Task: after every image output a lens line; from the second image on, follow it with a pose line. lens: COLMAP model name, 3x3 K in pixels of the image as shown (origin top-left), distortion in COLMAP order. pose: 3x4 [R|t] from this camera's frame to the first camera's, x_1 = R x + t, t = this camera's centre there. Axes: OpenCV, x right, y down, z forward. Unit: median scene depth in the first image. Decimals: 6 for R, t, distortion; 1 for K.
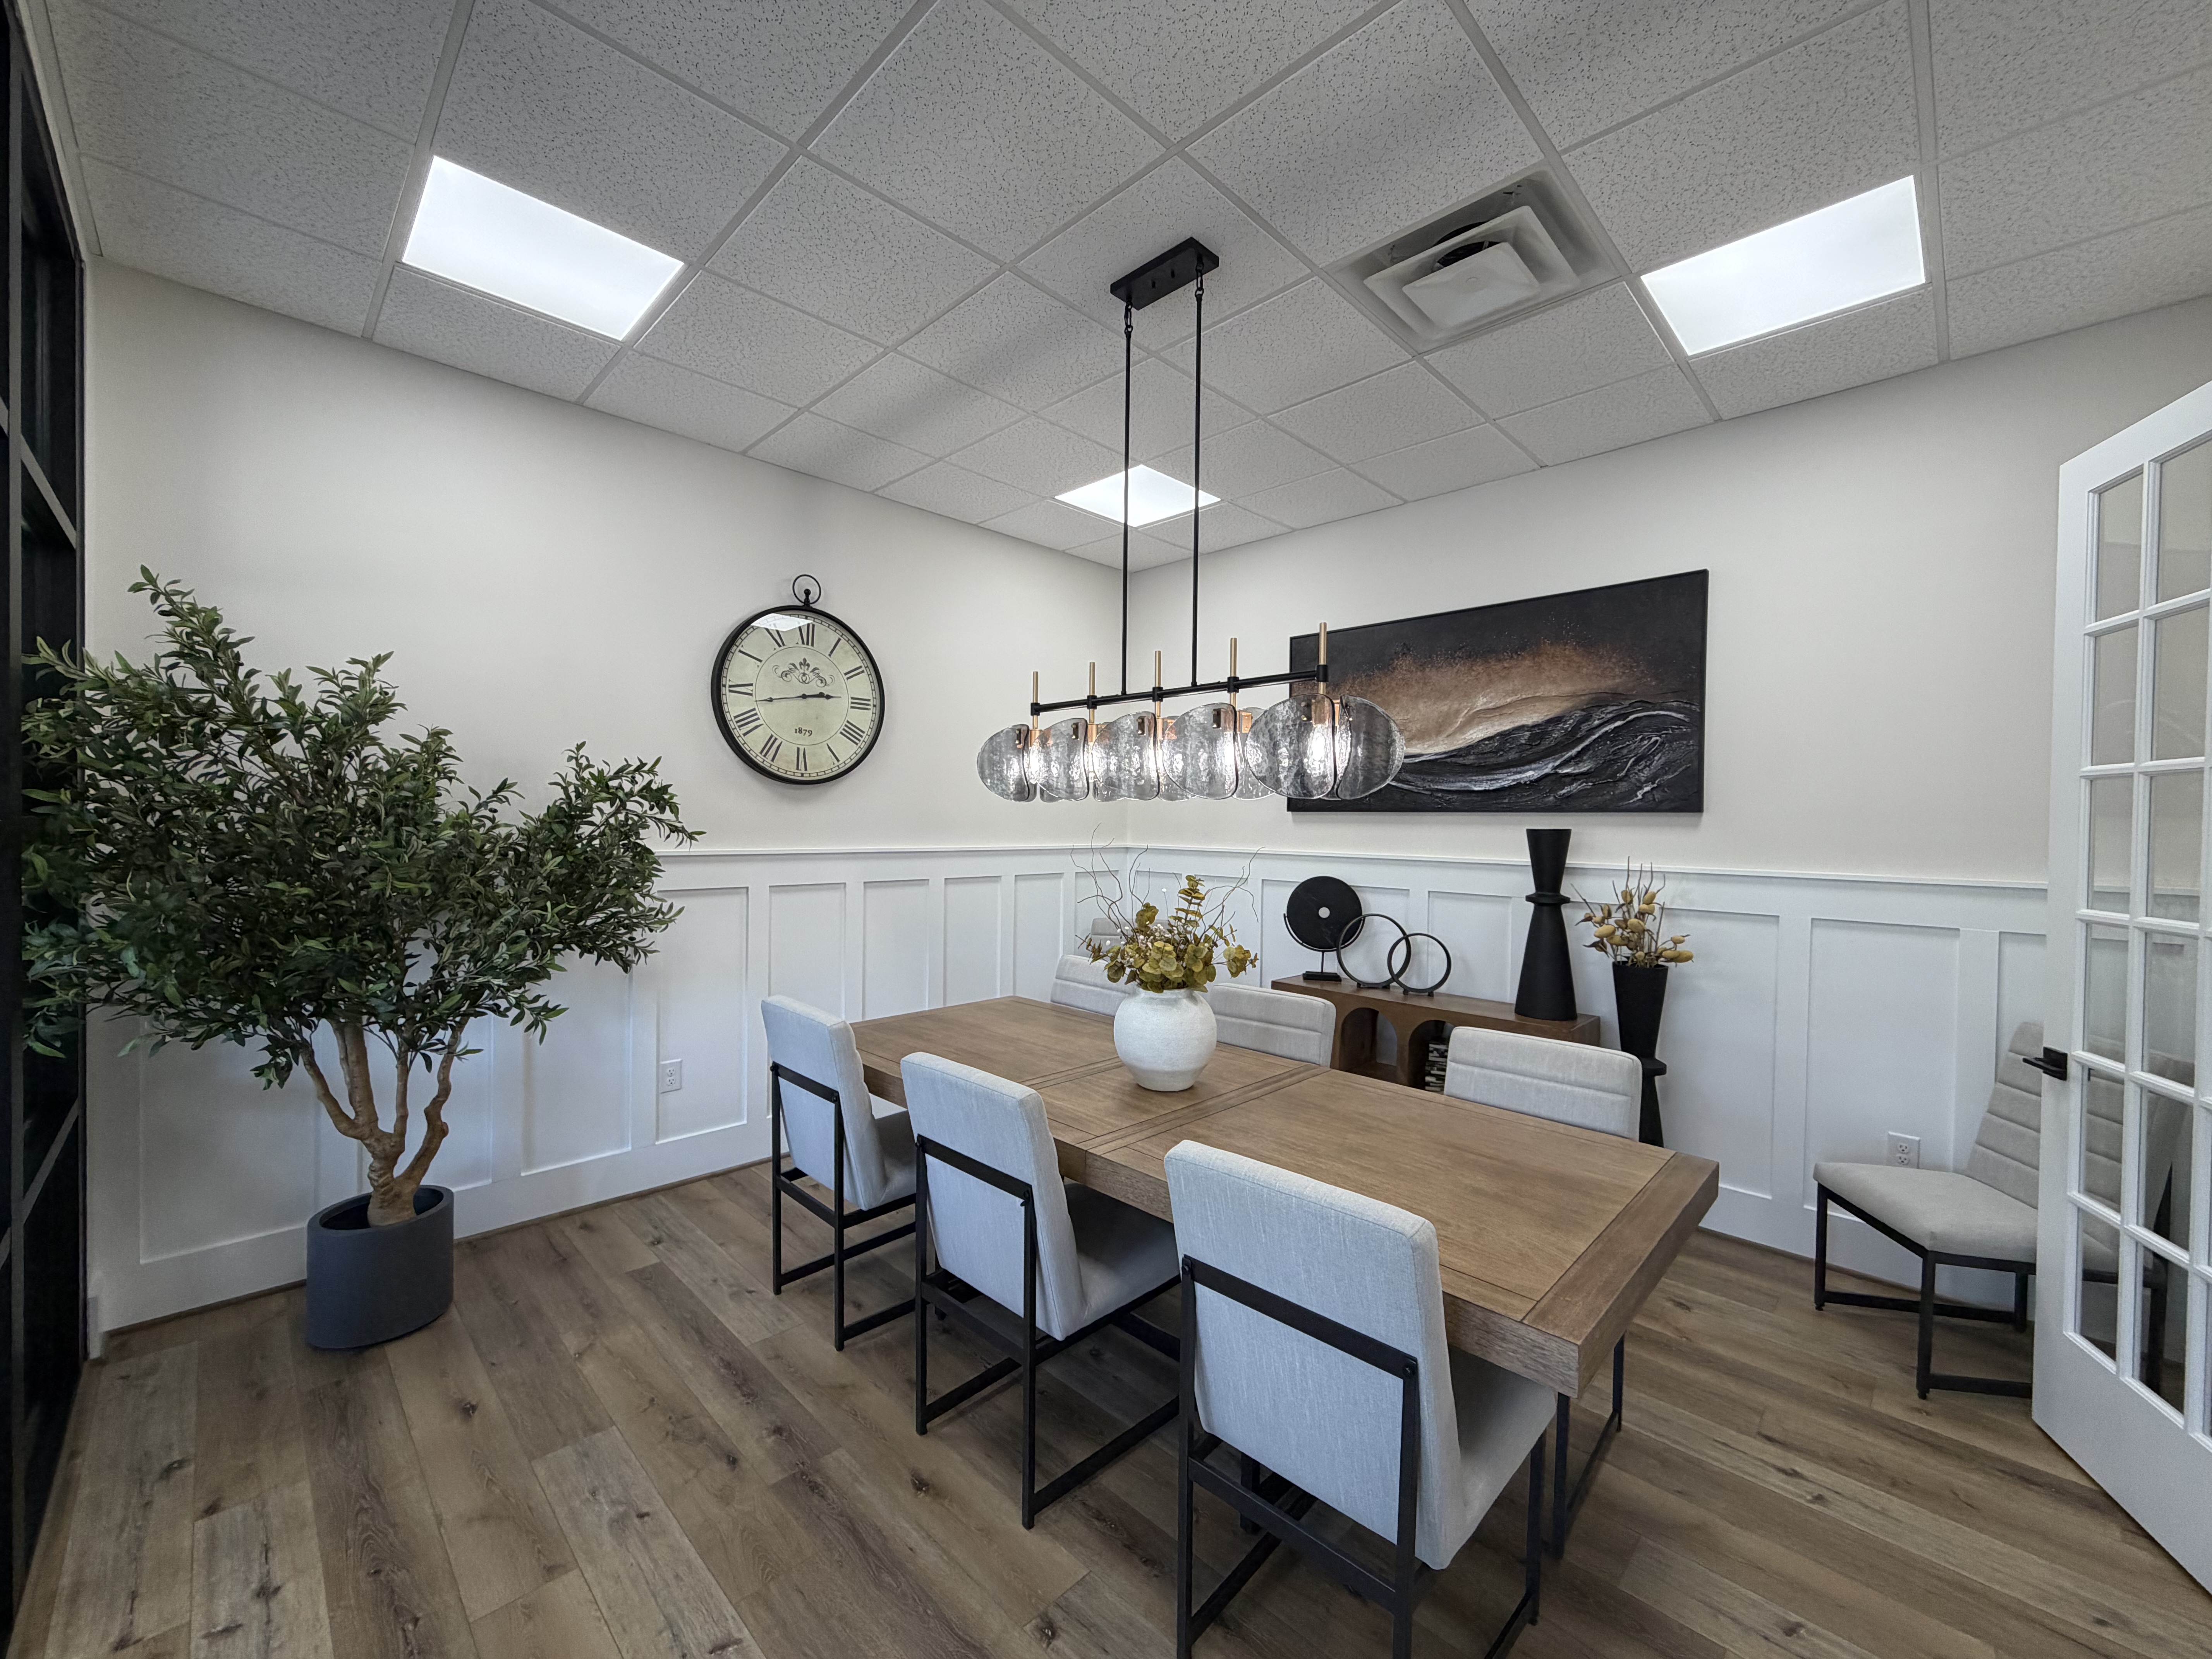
lens RADIAL K [[881.3, 0, 1099.9], [0, 881.3, 834.5], [0, 0, 1]] dist [-0.001390, 0.001245]
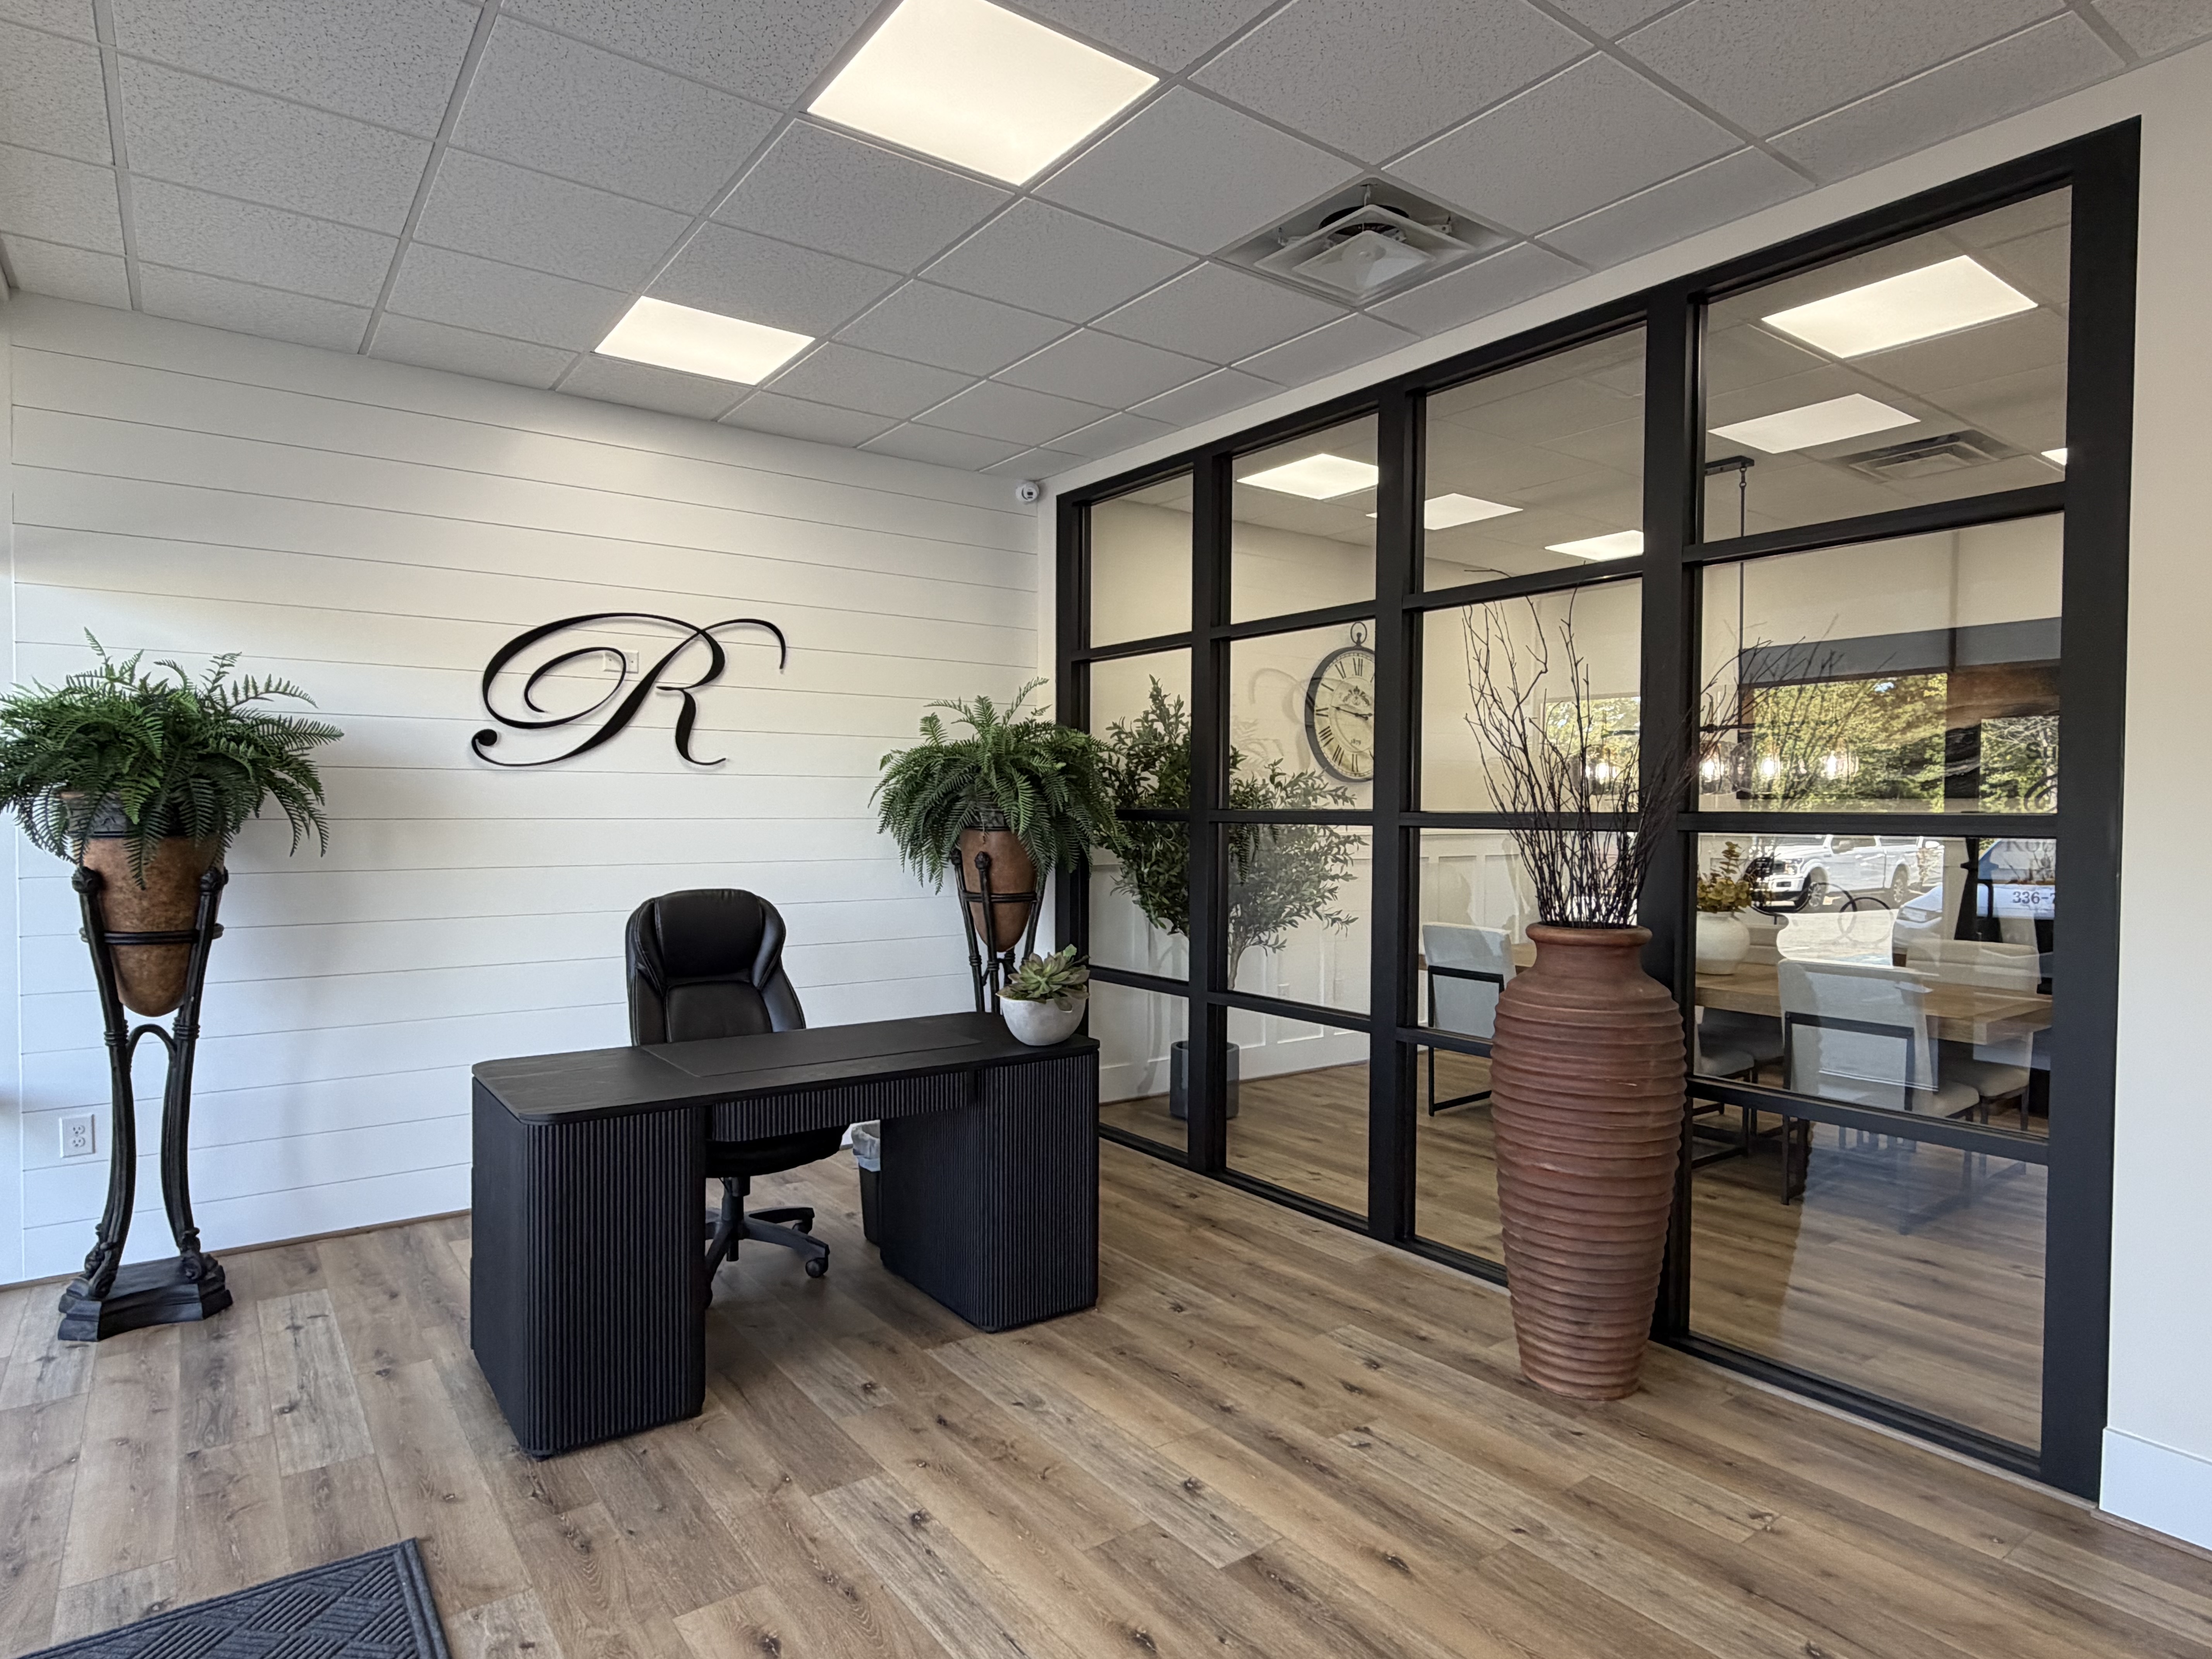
lens RADIAL K [[1246.6, 0, 1100.4], [0, 1246.6, 835.3], [0, 0, 1]] dist [-0.002328, 0.004902]
pose [[0.988489, -0.005055, -0.151209, -0.432243], [0.005545, 0.999981, 0.002822, 0.014688], [0.151192, -0.003628, 0.988498, -0.884776]]
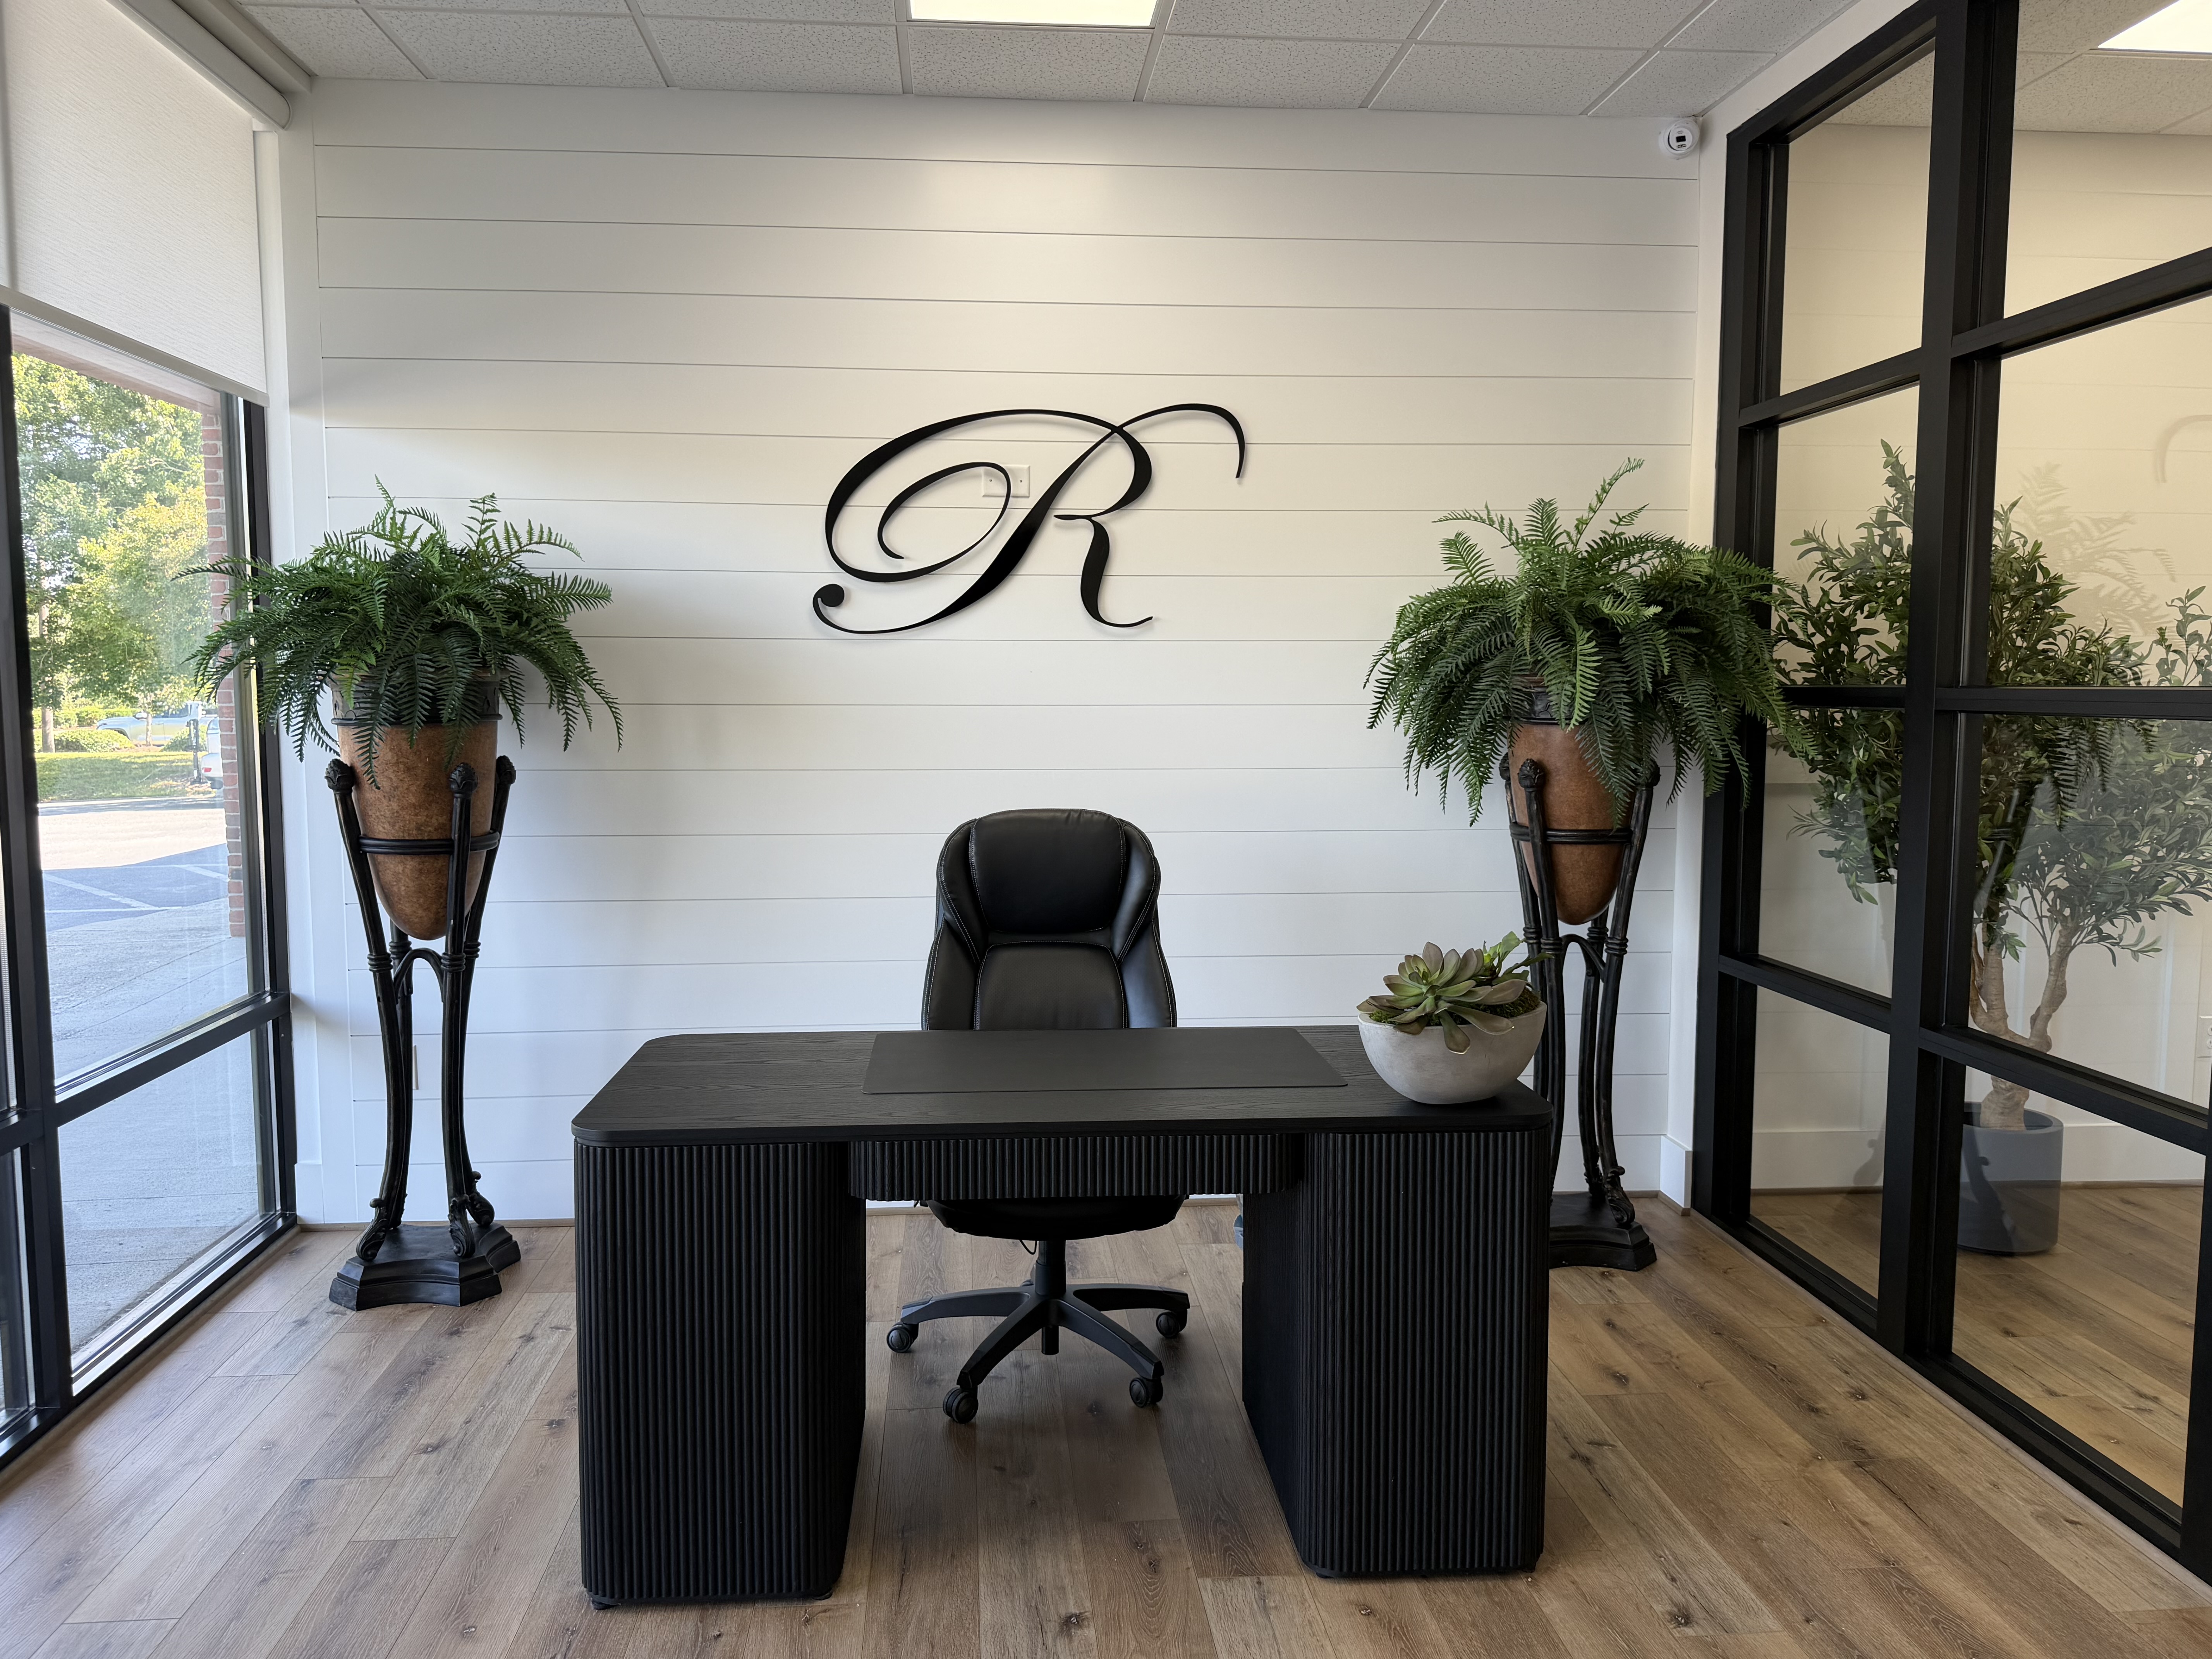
lens RADIAL K [[1677.2, 0, 1108.3], [0, 1677.2, 842.5], [0, 0, 1]] dist [0.058323, -0.073065]
pose [[0.767163, 0.047266, -0.639708, -0.268883], [-0.001324, 0.997396, 0.072107, 0.010944], [0.641450, -0.054471, 0.765228, -0.603093]]
